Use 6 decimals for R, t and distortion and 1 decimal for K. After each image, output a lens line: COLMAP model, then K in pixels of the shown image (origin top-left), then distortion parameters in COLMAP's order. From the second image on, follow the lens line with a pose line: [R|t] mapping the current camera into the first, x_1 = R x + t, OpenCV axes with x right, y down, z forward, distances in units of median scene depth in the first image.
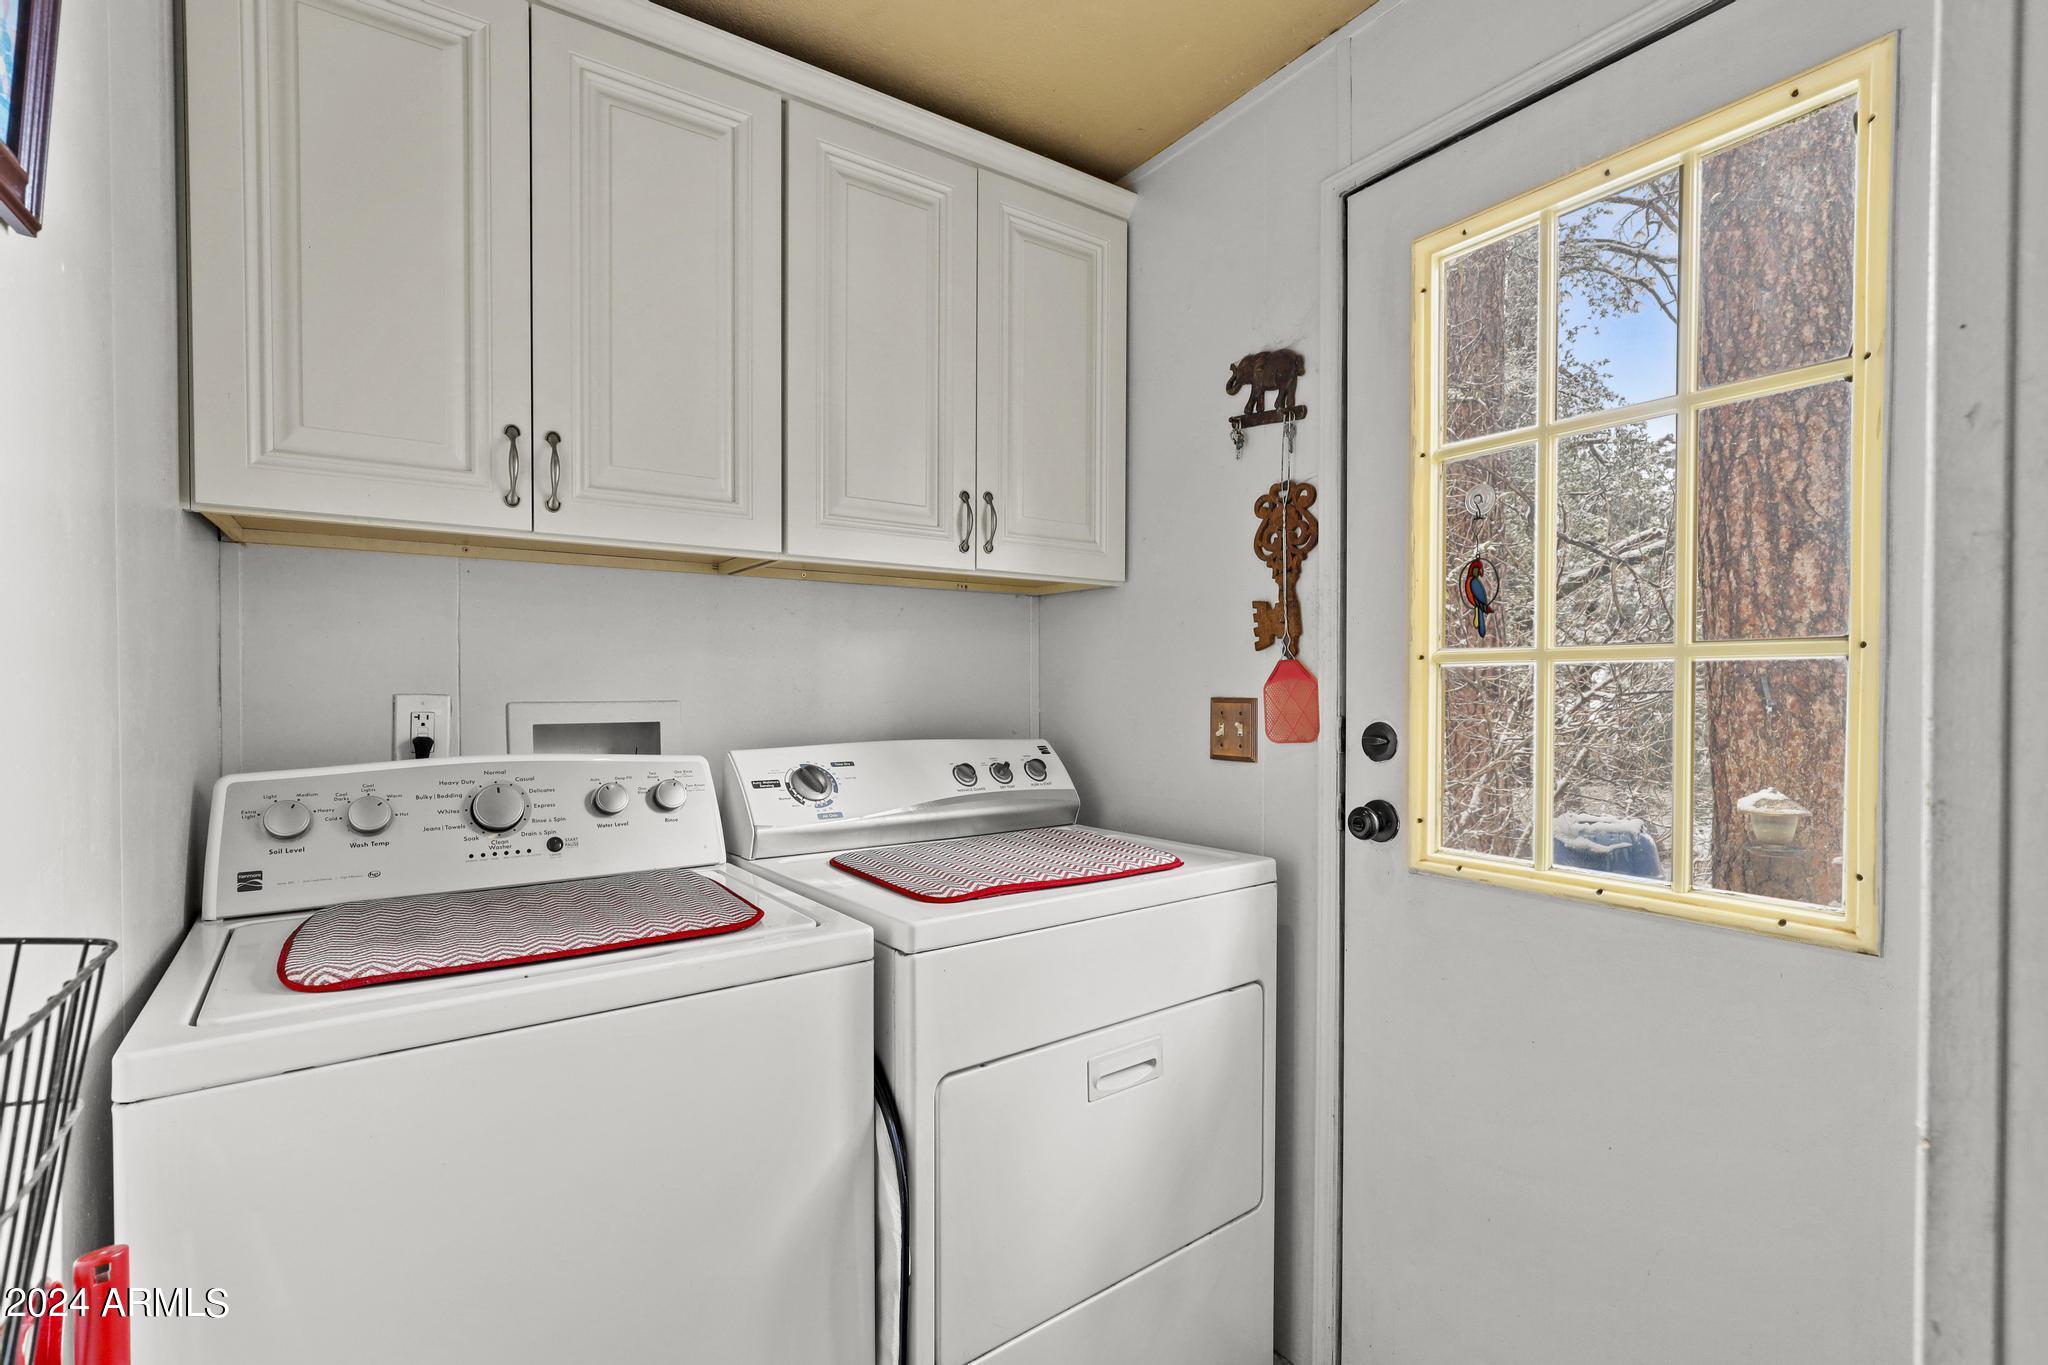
lens RADIAL K [[942.2, 0, 1020.6], [0, 942.2, 687.6], [0, 0, 1]] dist [-0.000710, -0.000027]
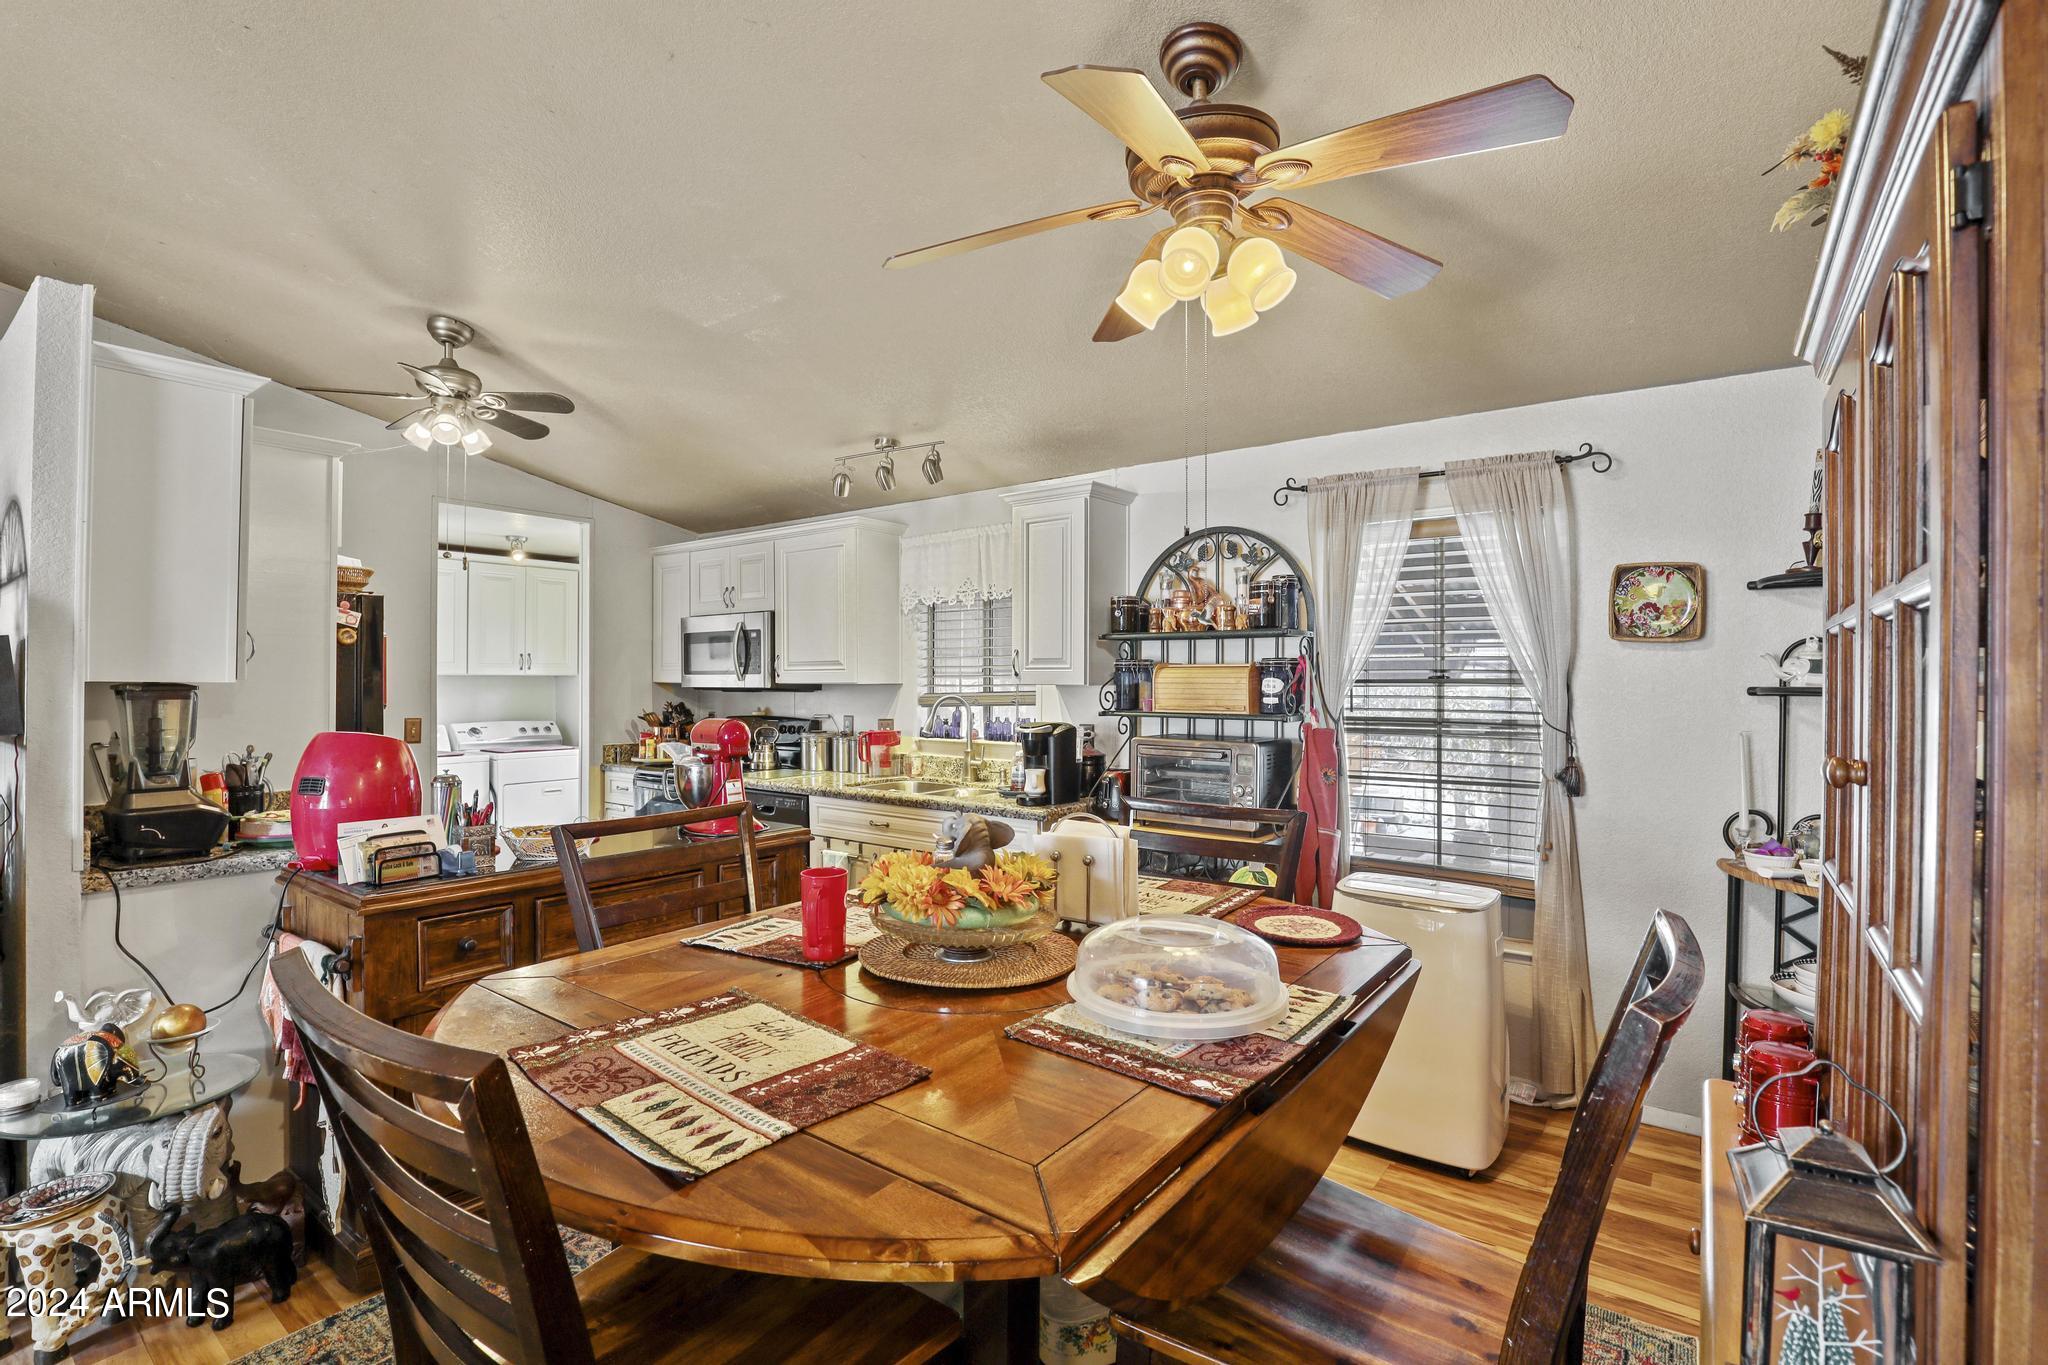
lens RADIAL K [[942.2, 0, 1027.3], [0, 942.2, 688.5], [0, 0, 1]] dist [-0.000710, -0.000027]
pose [[0.950224, -0.001020, 0.311567, 0.680190], [0.002331, 0.999990, -0.003835, -0.051460], [-0.311560, 0.004370, 0.950217, -3.157792]]
